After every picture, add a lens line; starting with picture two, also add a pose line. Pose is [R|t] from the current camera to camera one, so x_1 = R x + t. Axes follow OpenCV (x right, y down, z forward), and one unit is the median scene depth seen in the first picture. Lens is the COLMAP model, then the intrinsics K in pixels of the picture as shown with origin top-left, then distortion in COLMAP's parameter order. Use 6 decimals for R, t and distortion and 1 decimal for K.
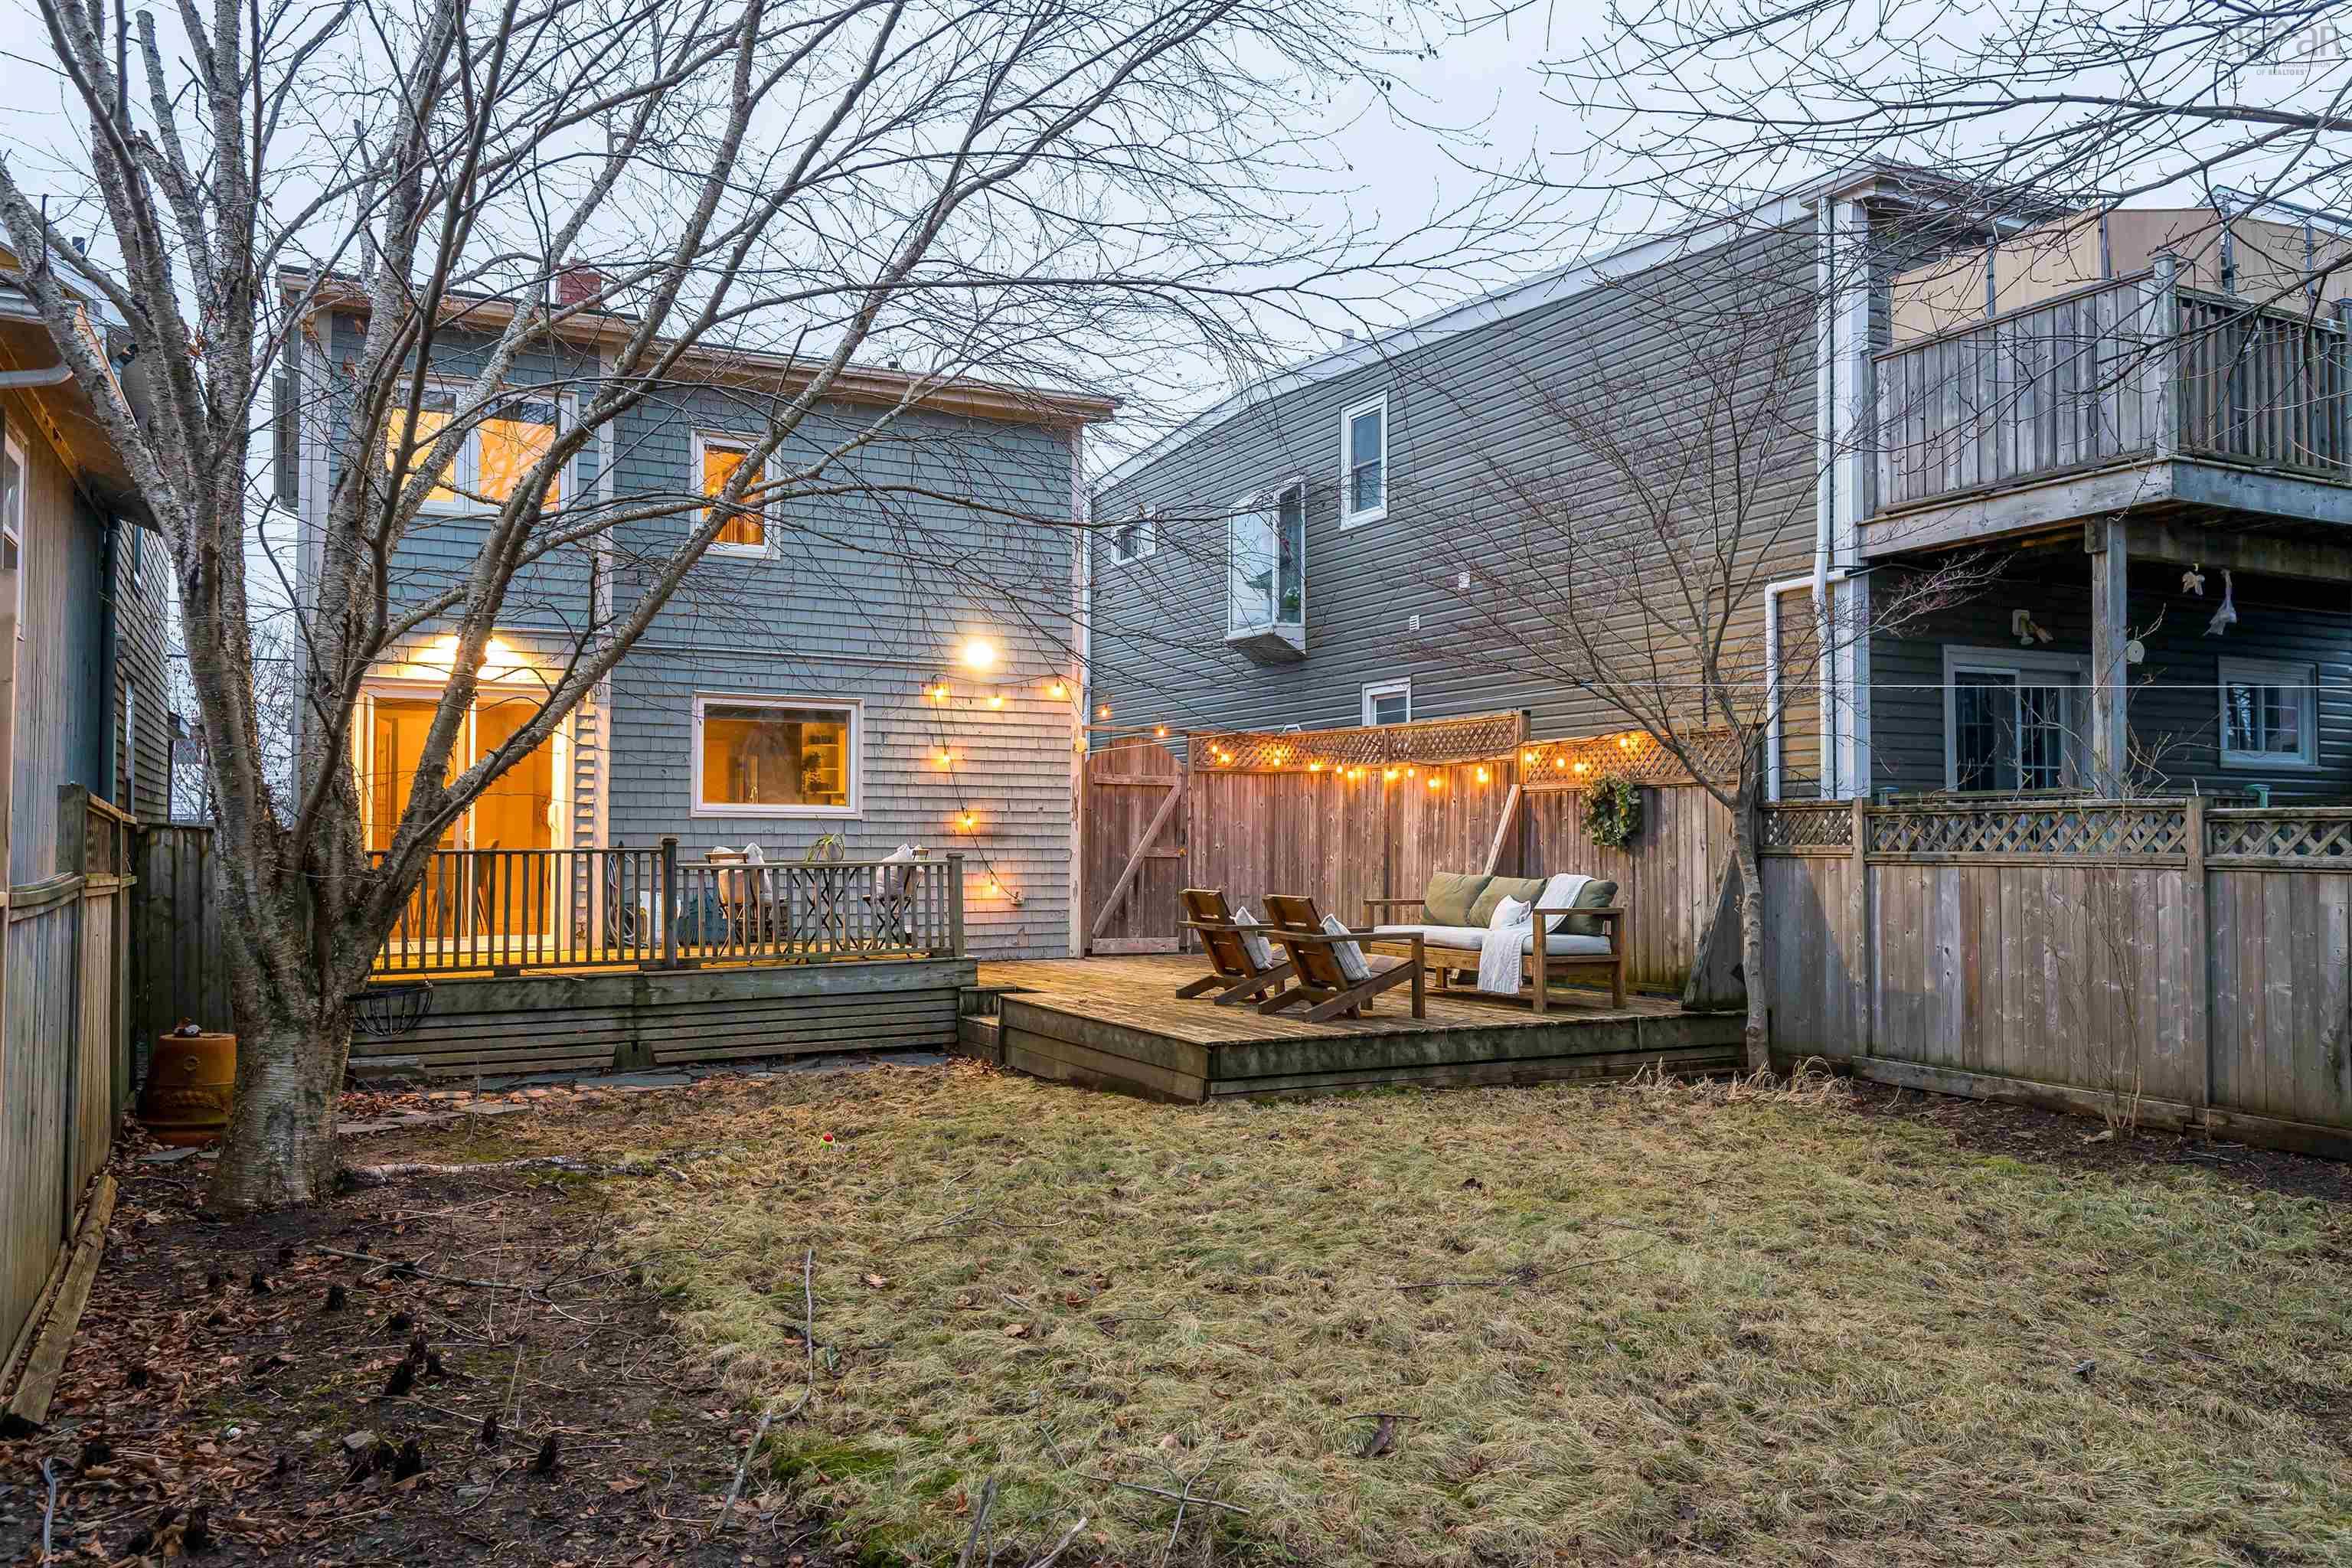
lens RADIAL K [[1767.7, 0, 1176.0], [0, 1767.7, 784.0], [0, 0, 1]] dist [0.028529, -0.004150]
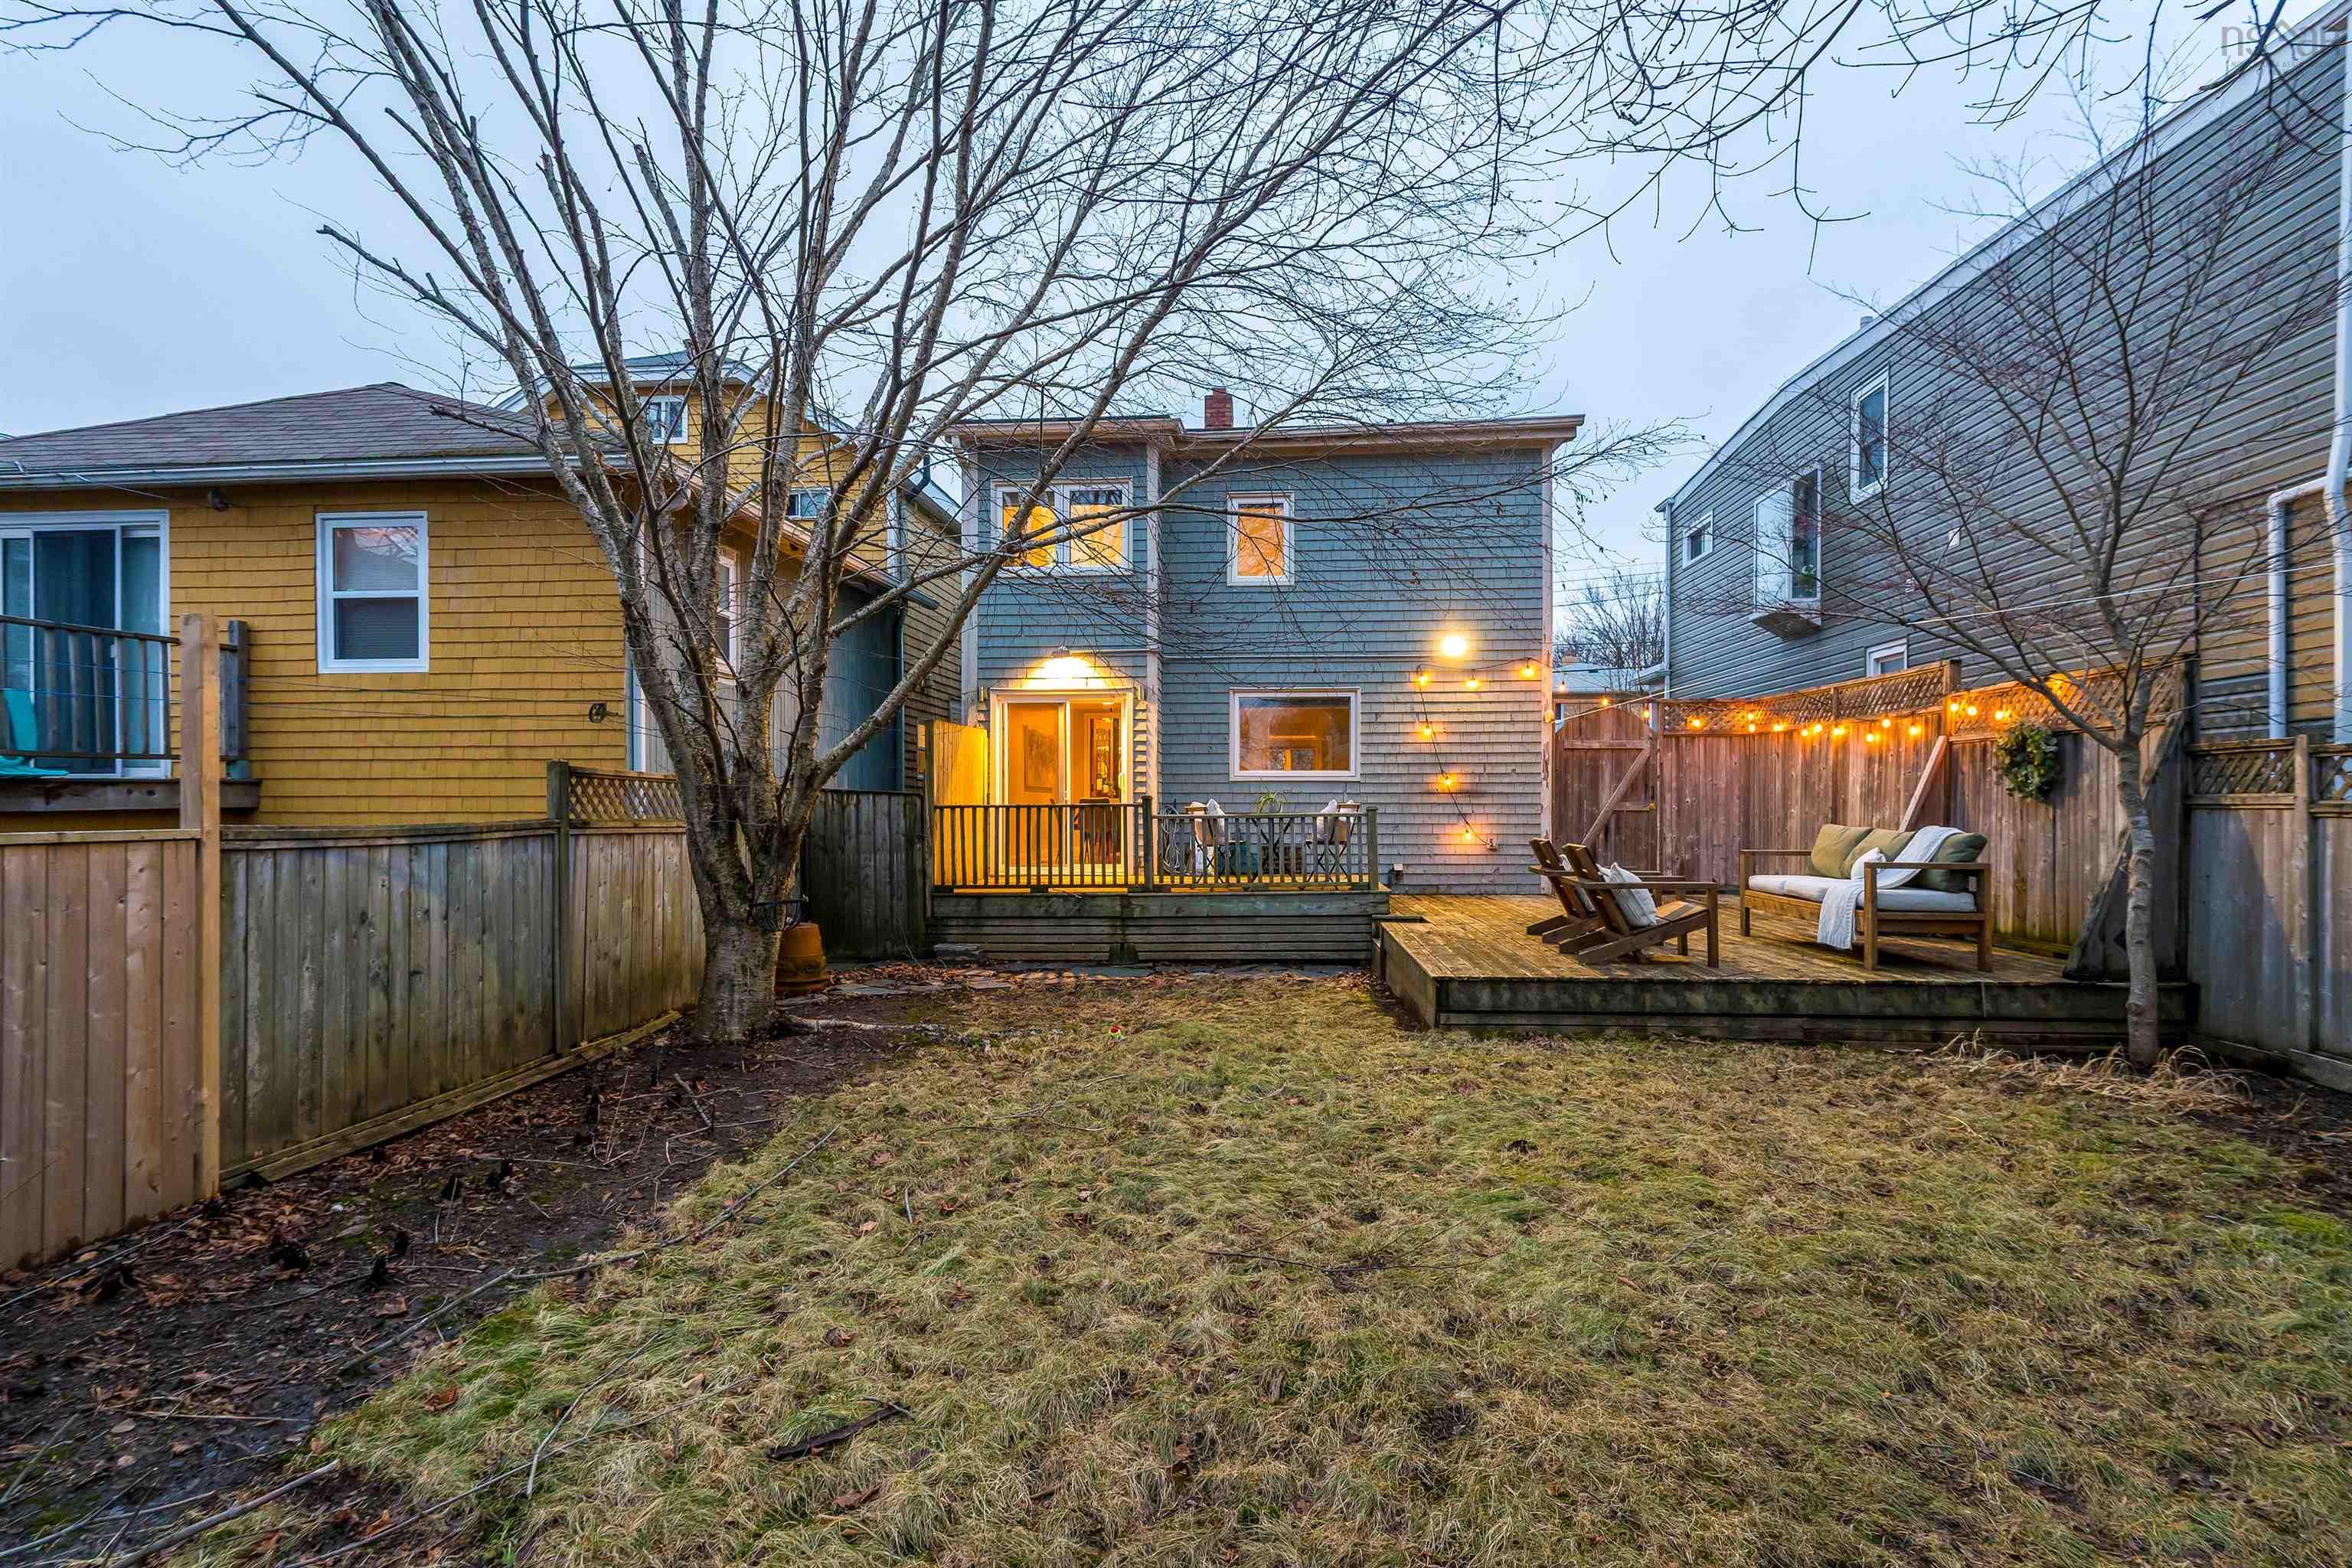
lens RADIAL K [[1223.5, 0, 1169.9], [0, 1223.5, 802.6], [0, 0, 1]] dist [0.036081, -0.018254]
pose [[0.843263, -0.004136, -0.537486, 0.207269], [0.021668, 0.999419, 0.026305, 0.010268], [0.537065, -0.033828, 0.842863, 0.194460]]
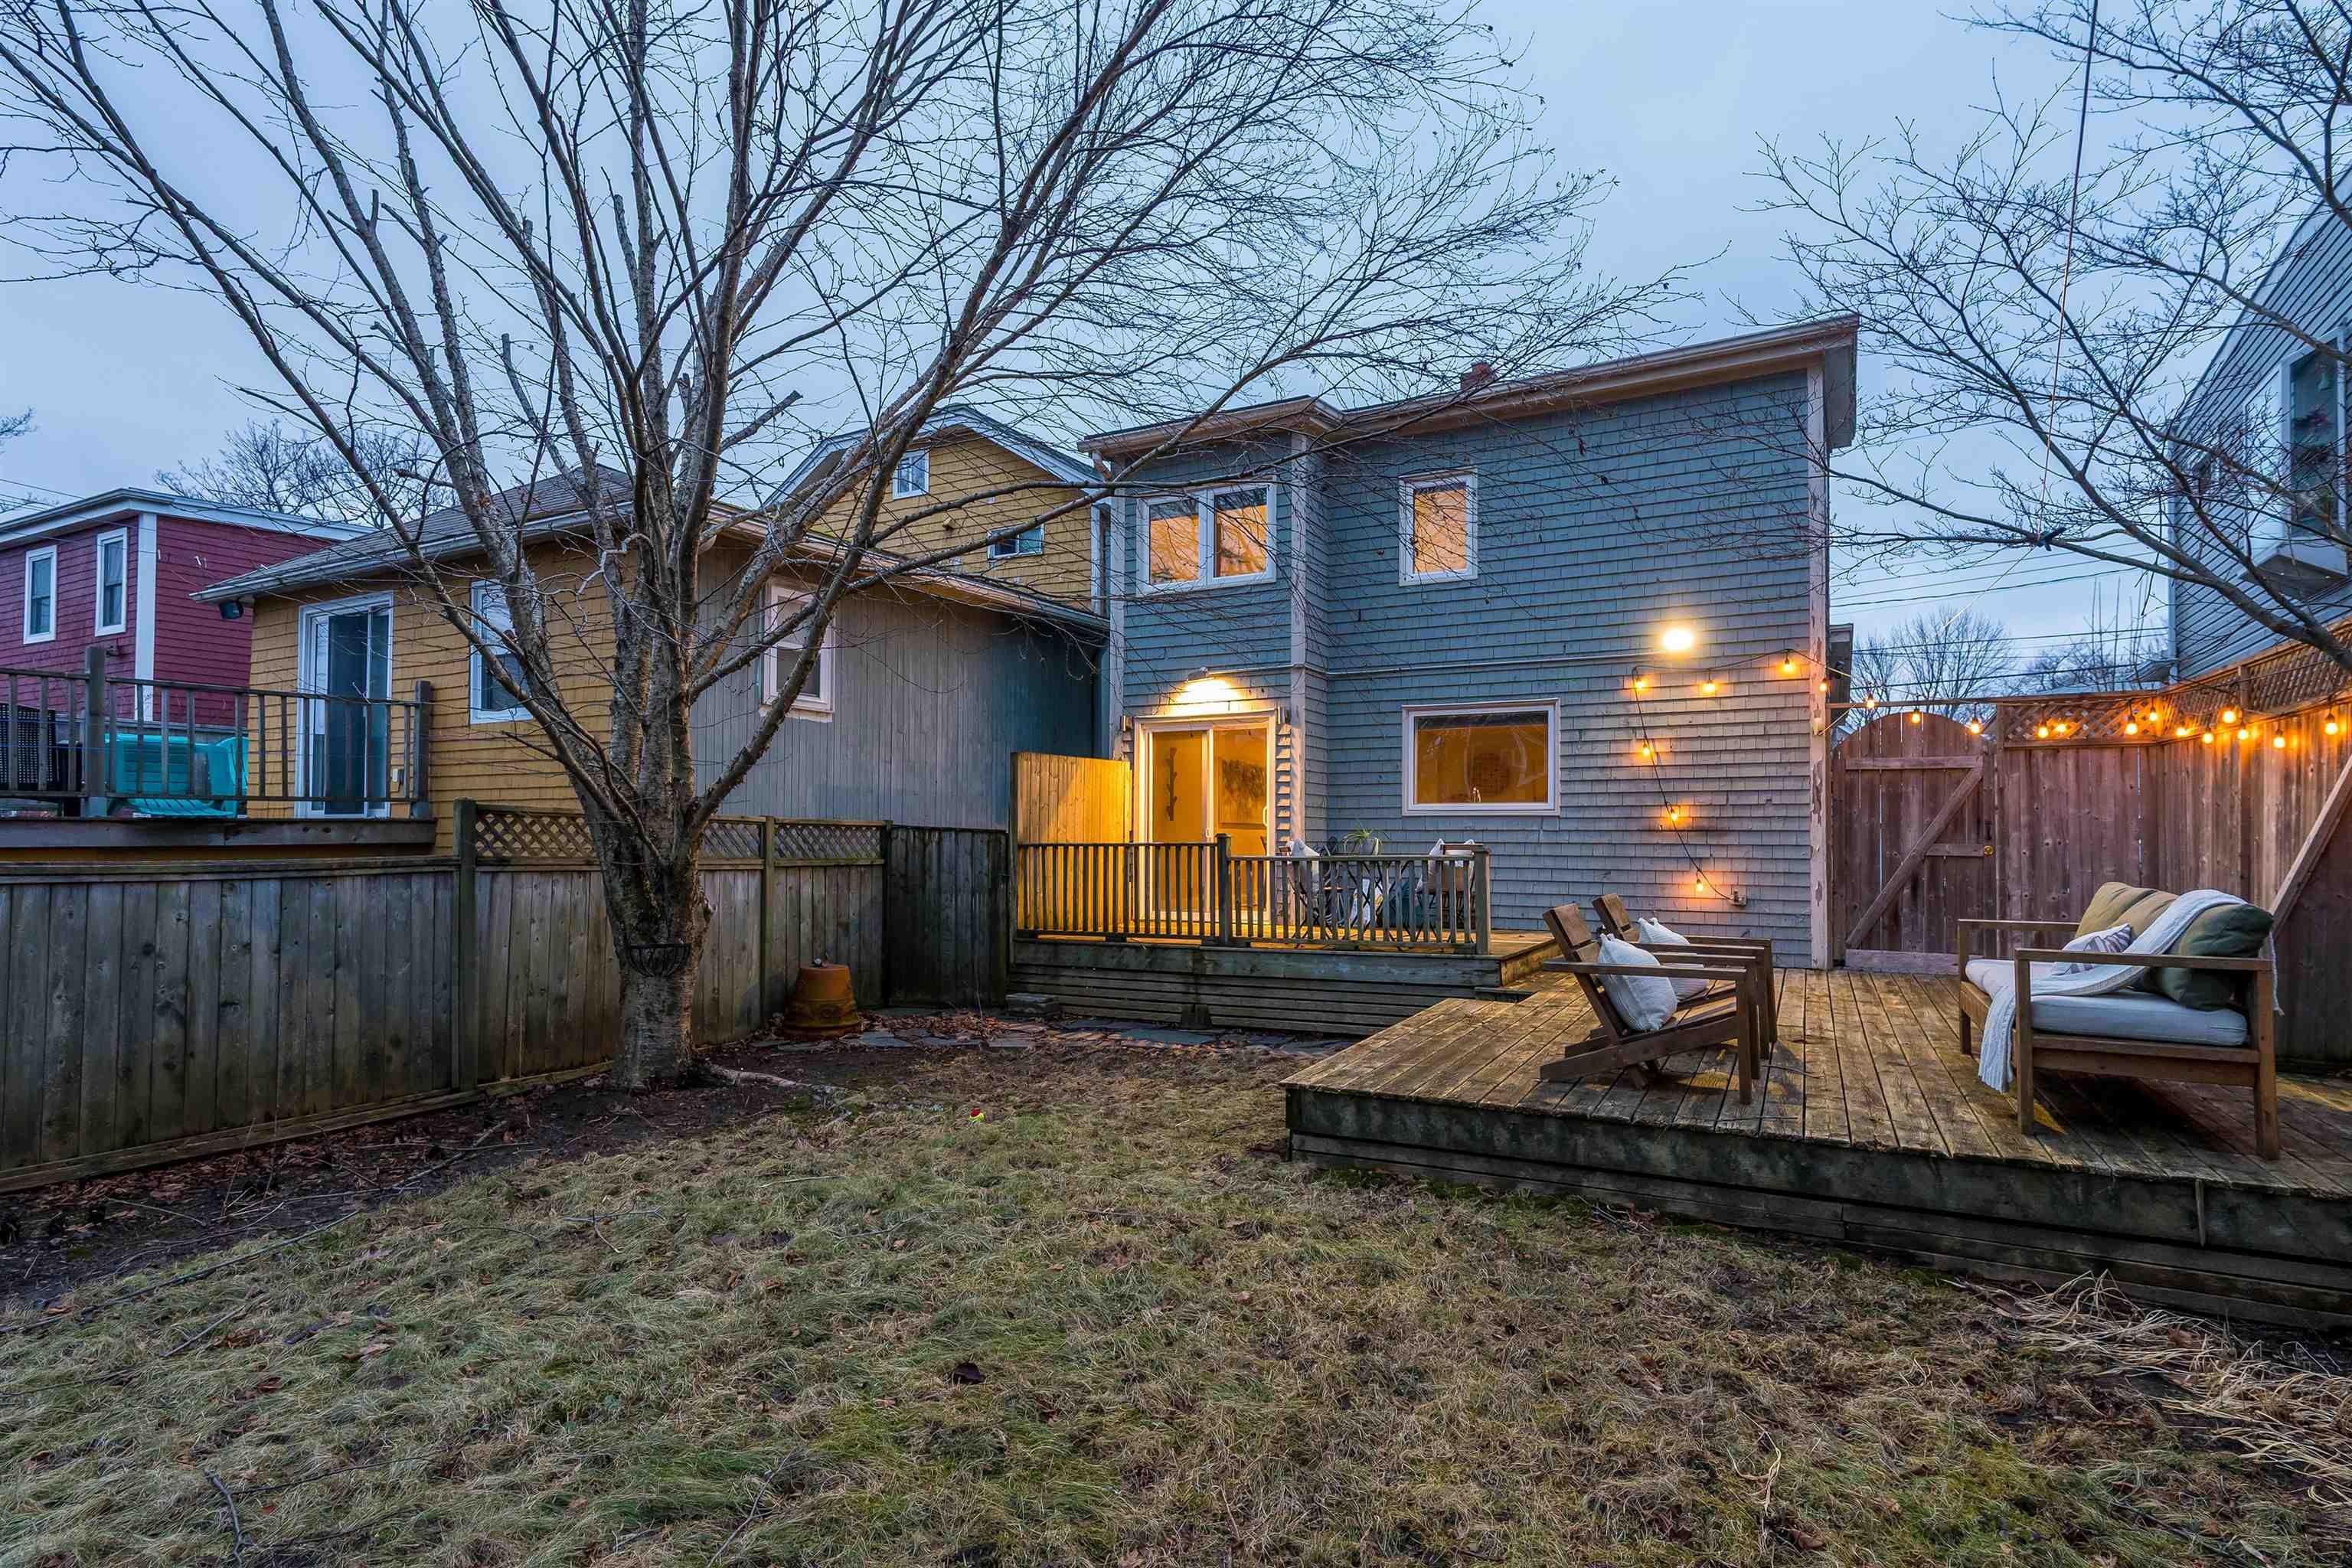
lens RADIAL K [[1223.5, 0, 1169.9], [0, 1223.5, 802.6], [0, 0, 1]] dist [0.036081, -0.018254]
pose [[0.554270, -0.026156, -0.831926, 0.326752], [0.026957, 0.999546, -0.013466, 0.017857], [0.831900, -0.014963, 0.554724, 0.465077]]
